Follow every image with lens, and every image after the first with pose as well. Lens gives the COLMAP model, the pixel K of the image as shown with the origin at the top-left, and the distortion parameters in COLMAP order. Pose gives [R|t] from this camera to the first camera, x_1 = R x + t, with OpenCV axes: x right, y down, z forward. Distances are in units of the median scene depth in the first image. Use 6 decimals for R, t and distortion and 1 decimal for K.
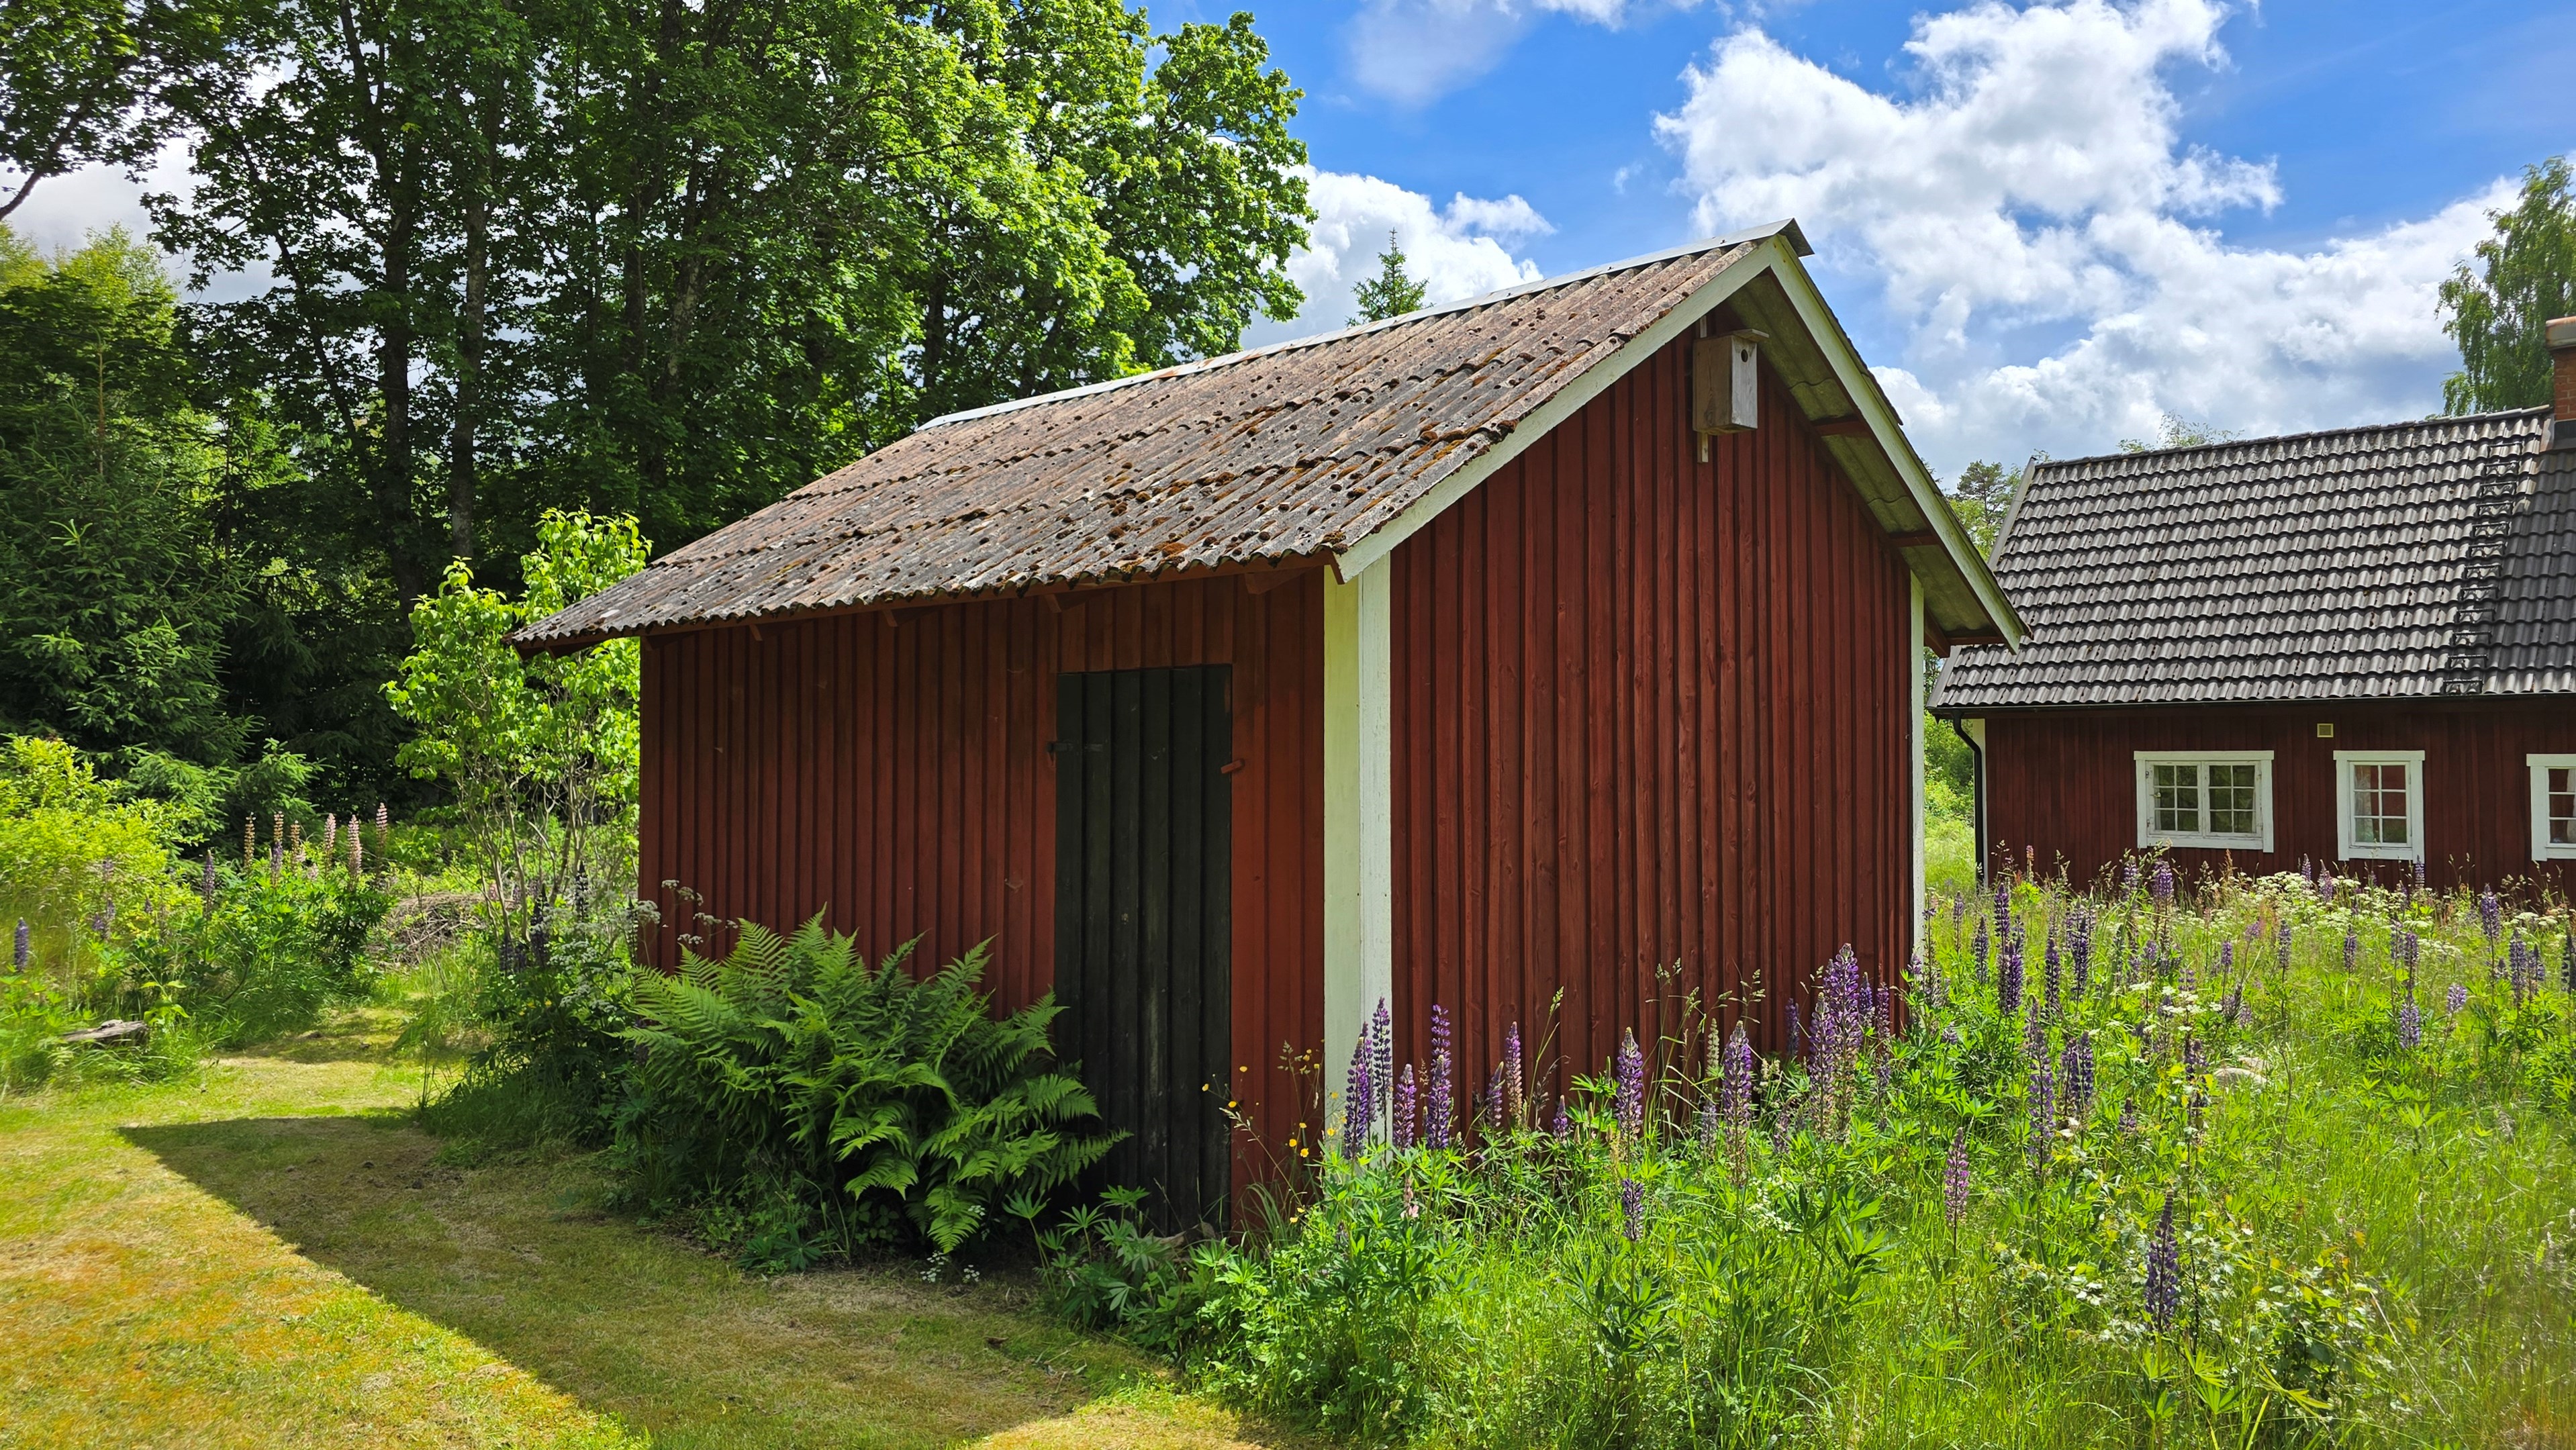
lens RADIAL K [[1724.0, 0, 1337.7], [0, 1724.0, 717.3], [0, 0, 1]] dist [0.060949, -0.058501]
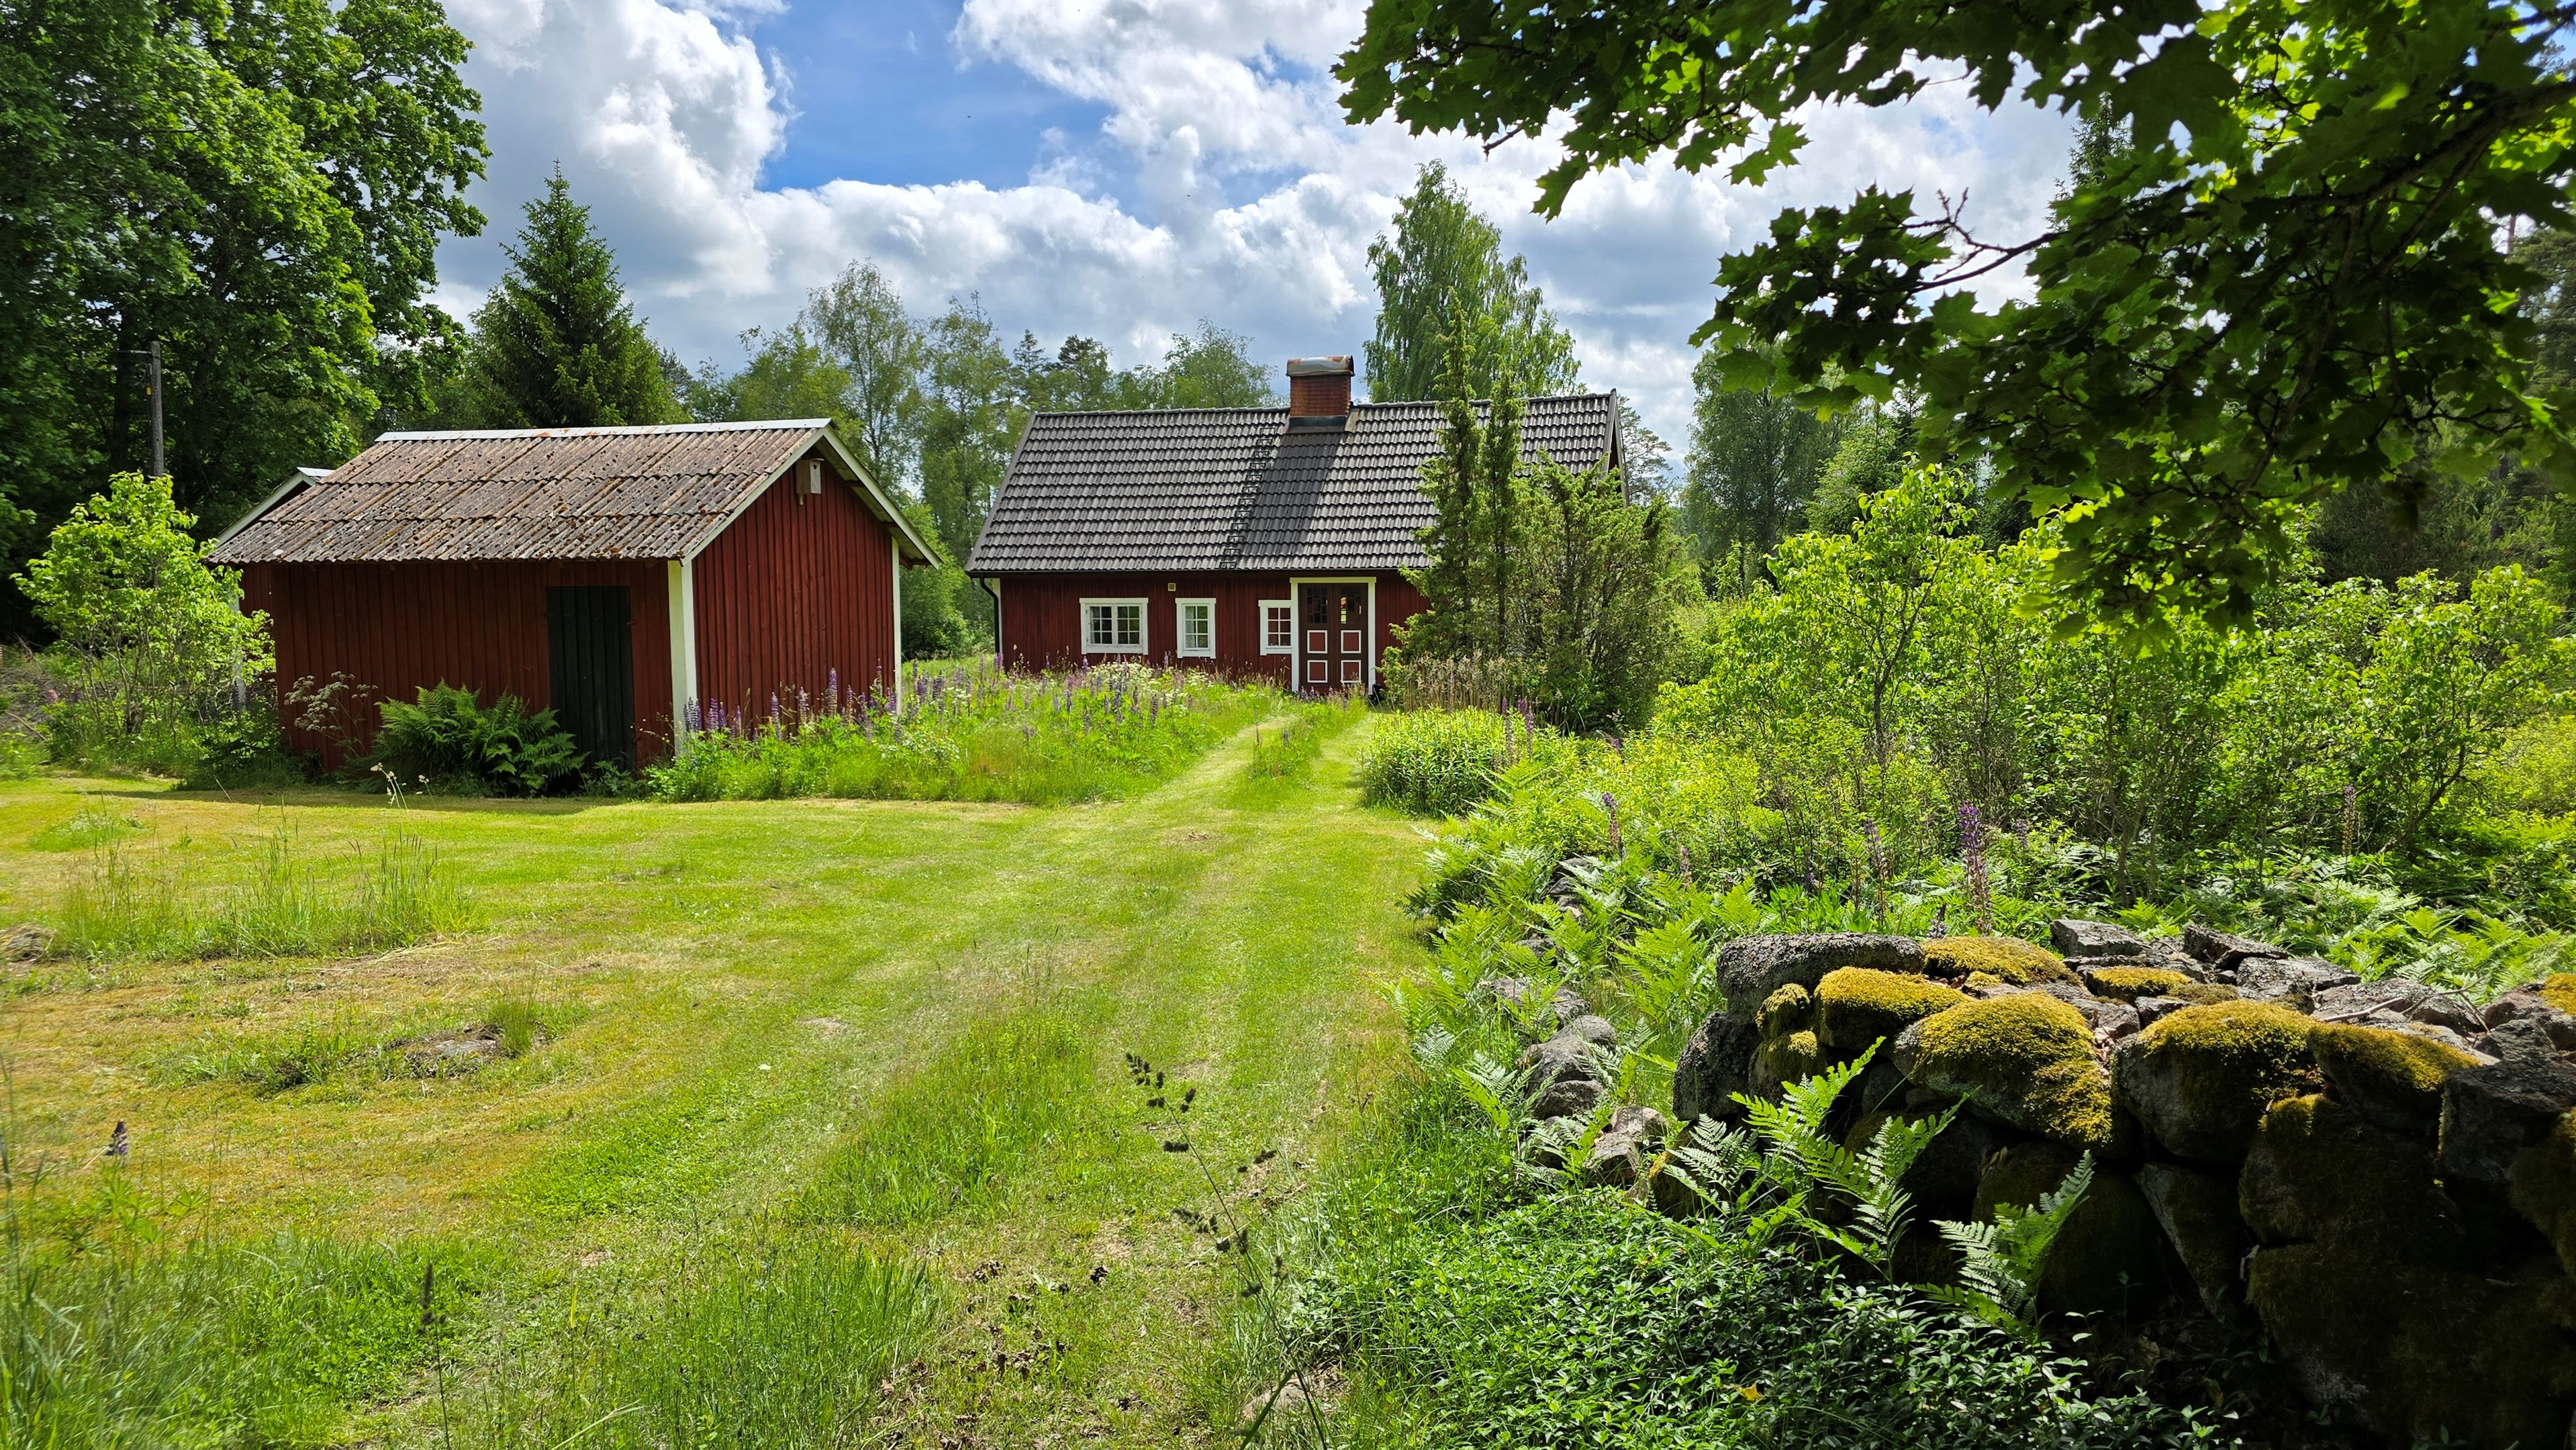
lens RADIAL K [[1729.1, 0, 1312.7], [0, 1729.1, 743.5], [0, 0, 1]] dist [0.142321, -0.211622]
pose [[0.894114, -0.044403, 0.445633, -0.117409], [-0.006814, 0.993608, 0.112676, -0.035160], [-0.447788, -0.103782, 0.888096, -0.695178]]
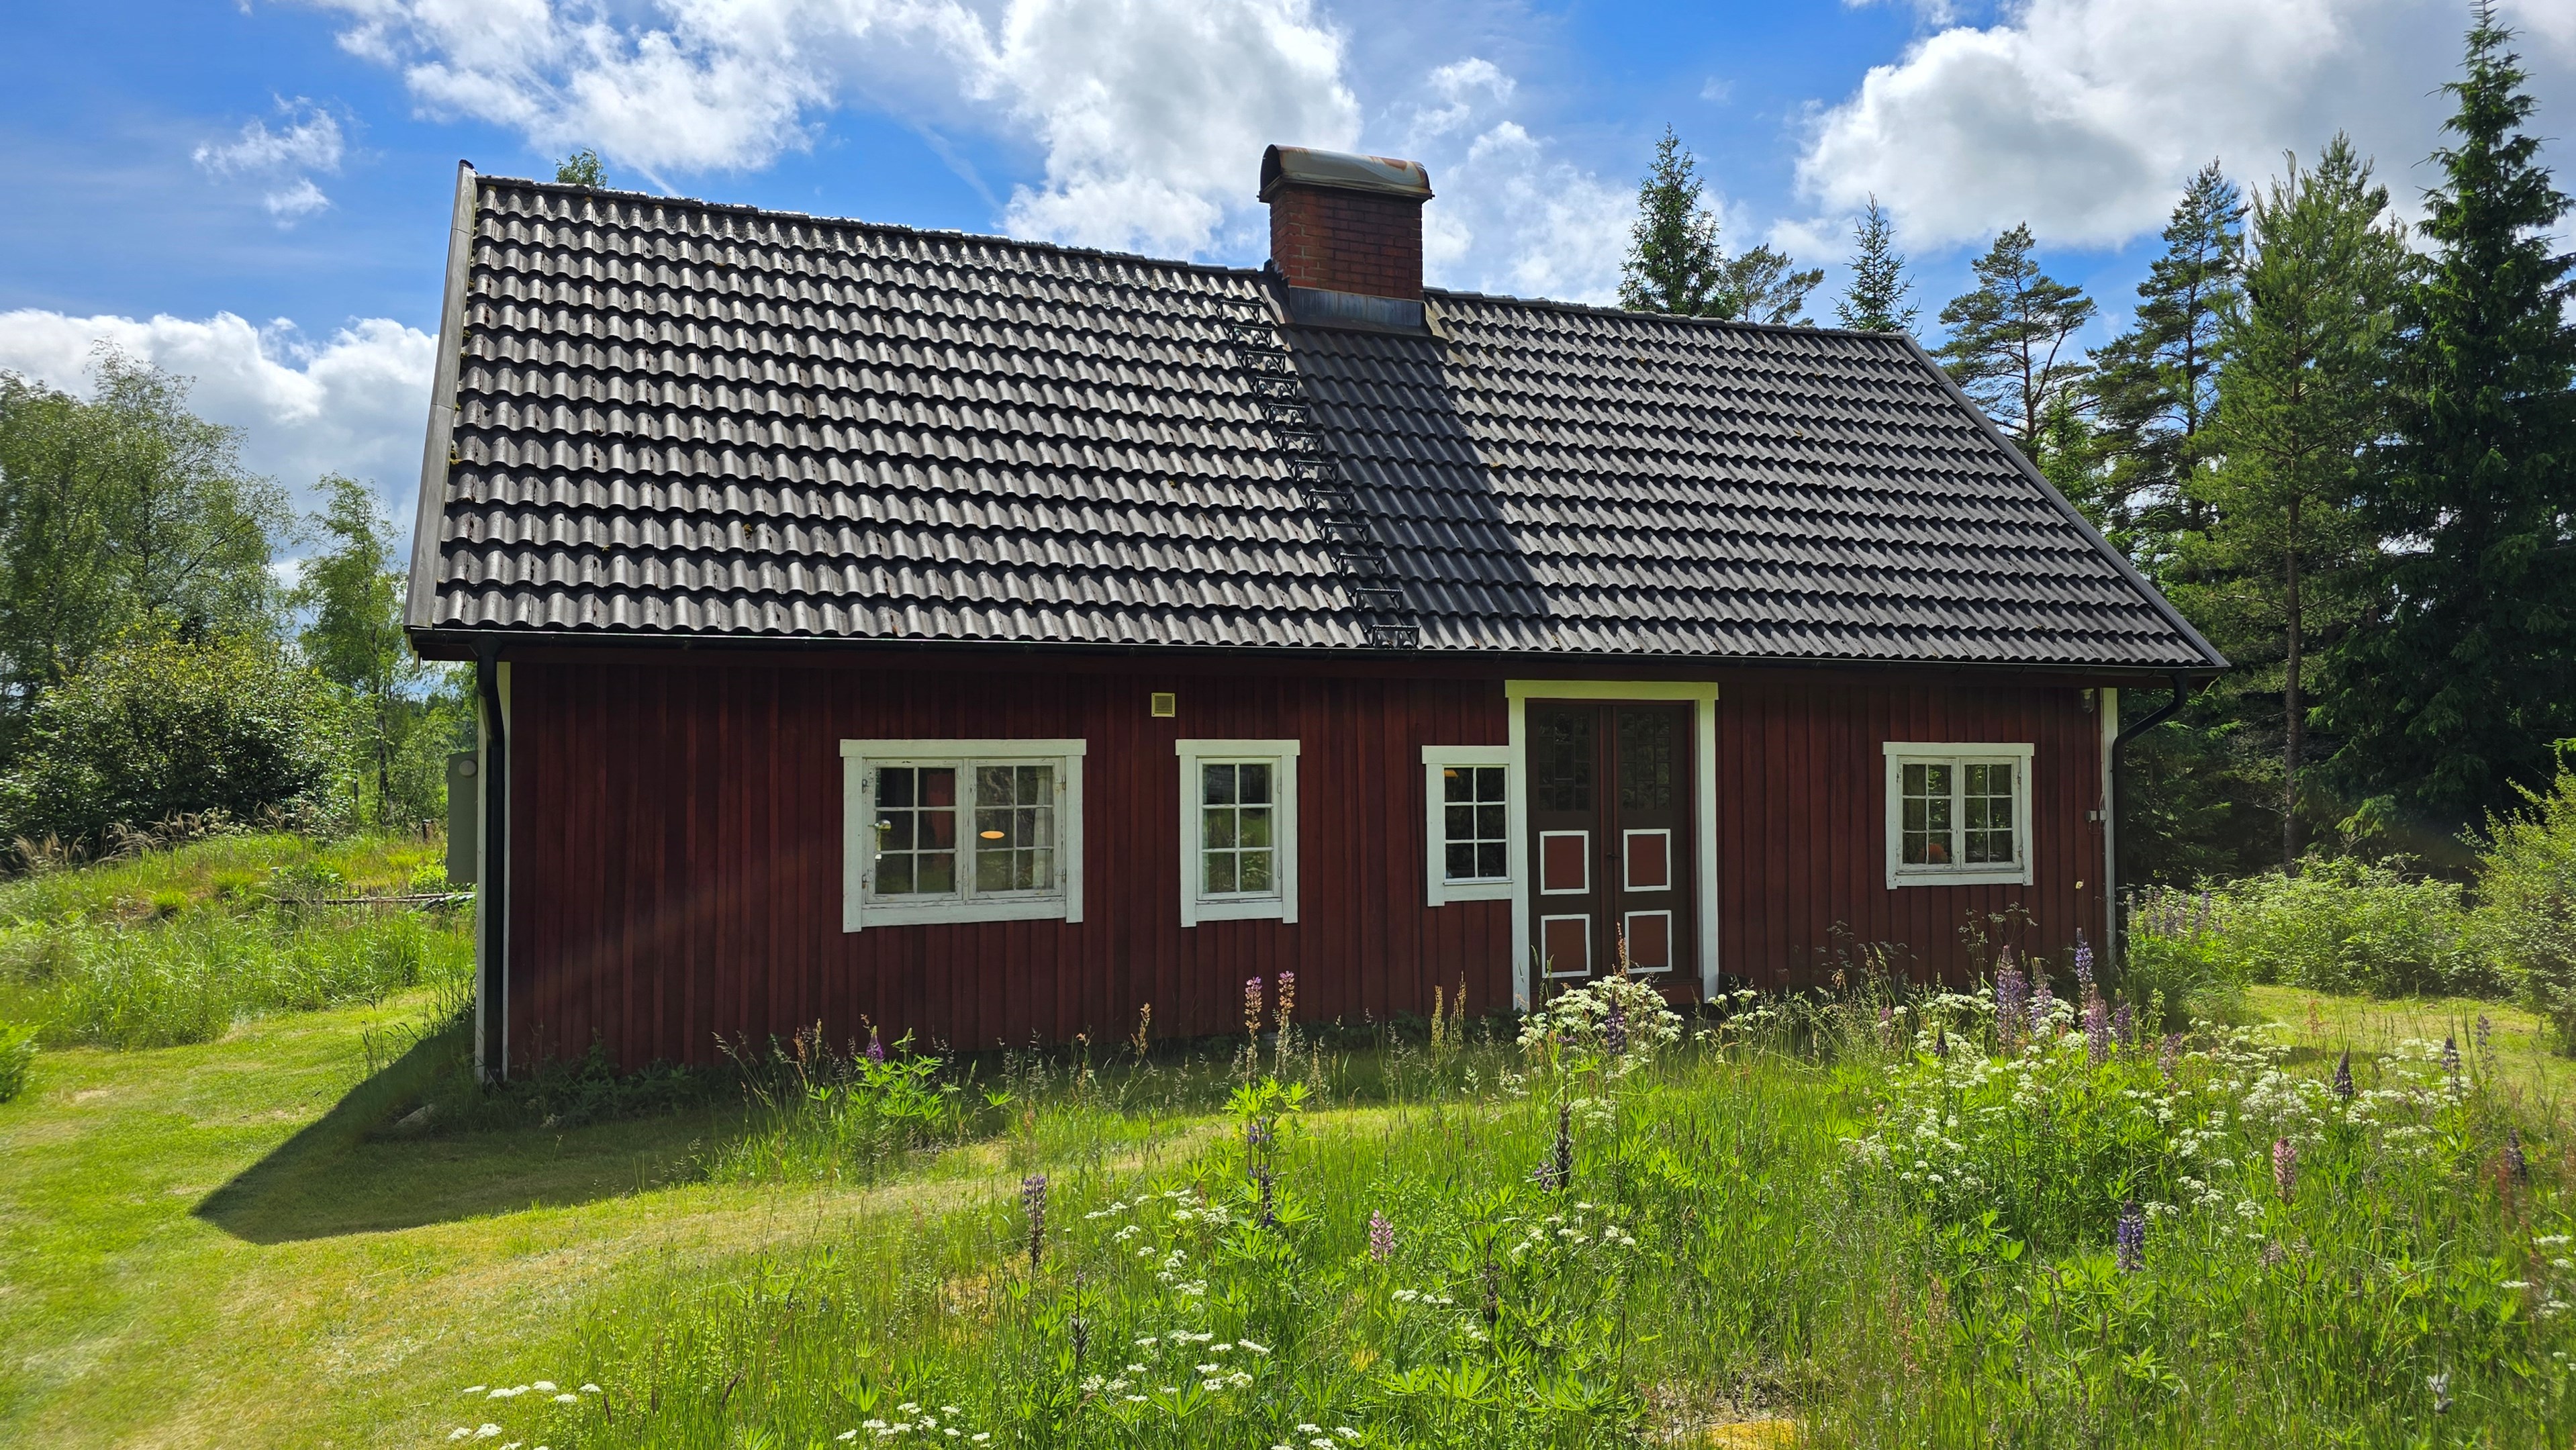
lens RADIAL K [[1676.3, 0, 1305.7], [0, 1676.3, 735.1], [0, 0, 1]] dist [0.143606, -0.357555]
pose [[0.449183, 0.019300, 0.893231, 0.090273], [-0.014367, 0.999793, -0.014378, 0.025222], [-0.893324, -0.006375, 0.449368, 0.714624]]
